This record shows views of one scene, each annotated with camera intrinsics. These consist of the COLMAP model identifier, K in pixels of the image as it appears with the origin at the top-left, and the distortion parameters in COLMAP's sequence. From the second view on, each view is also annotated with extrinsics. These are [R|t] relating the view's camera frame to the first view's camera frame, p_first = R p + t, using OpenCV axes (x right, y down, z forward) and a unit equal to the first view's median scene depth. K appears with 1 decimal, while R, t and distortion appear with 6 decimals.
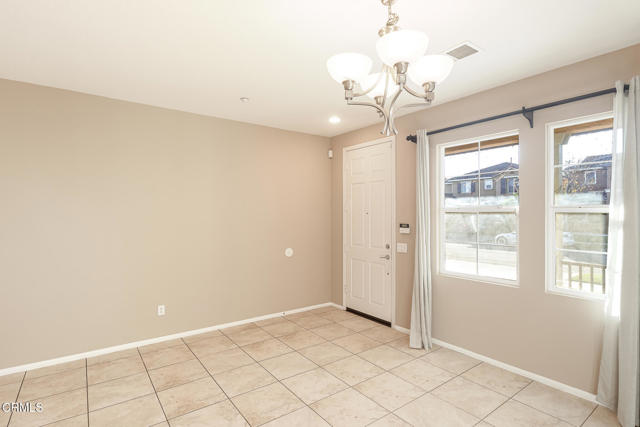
lens RADIAL K [[327.2, 0, 334.6], [0, 327.2, 215.8], [0, 0, 1]] dist [0.004002, -0.000653]
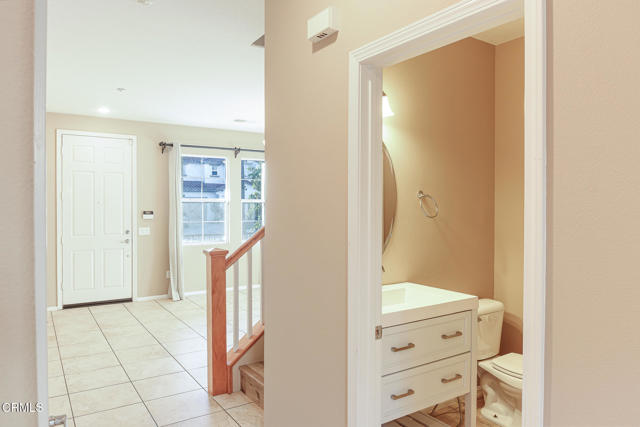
lens RADIAL K [[431.7, 0, 318.4], [0, 431.7, 213.4], [0, 0, 1]] dist [-0.020852, -0.002152]
pose [[0.050766, -0.008239, 0.998677, -1.376894], [0.011295, 0.999907, 0.007675, 0.027758], [-0.998647, 0.010891, 0.050854, 0.284194]]
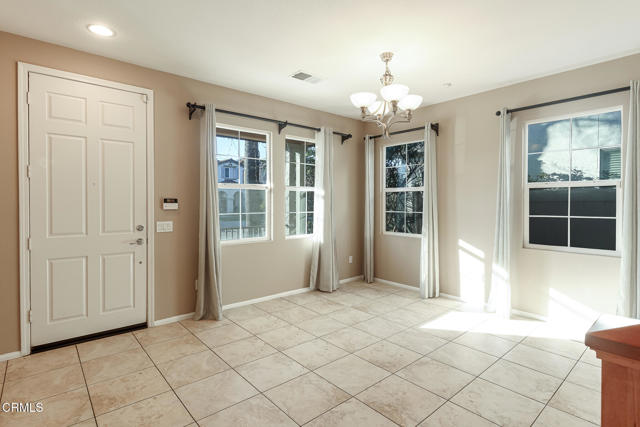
lens RADIAL K [[327.2, 0, 320.7], [0, 327.2, 209.6], [0, 0, 1]] dist [0.004002, -0.000653]
pose [[-0.067252, -0.018700, 0.997561, -0.693989], [0.005680, 0.999801, 0.019125, 0.039889], [-0.997720, 0.006952, -0.067132, 0.664703]]
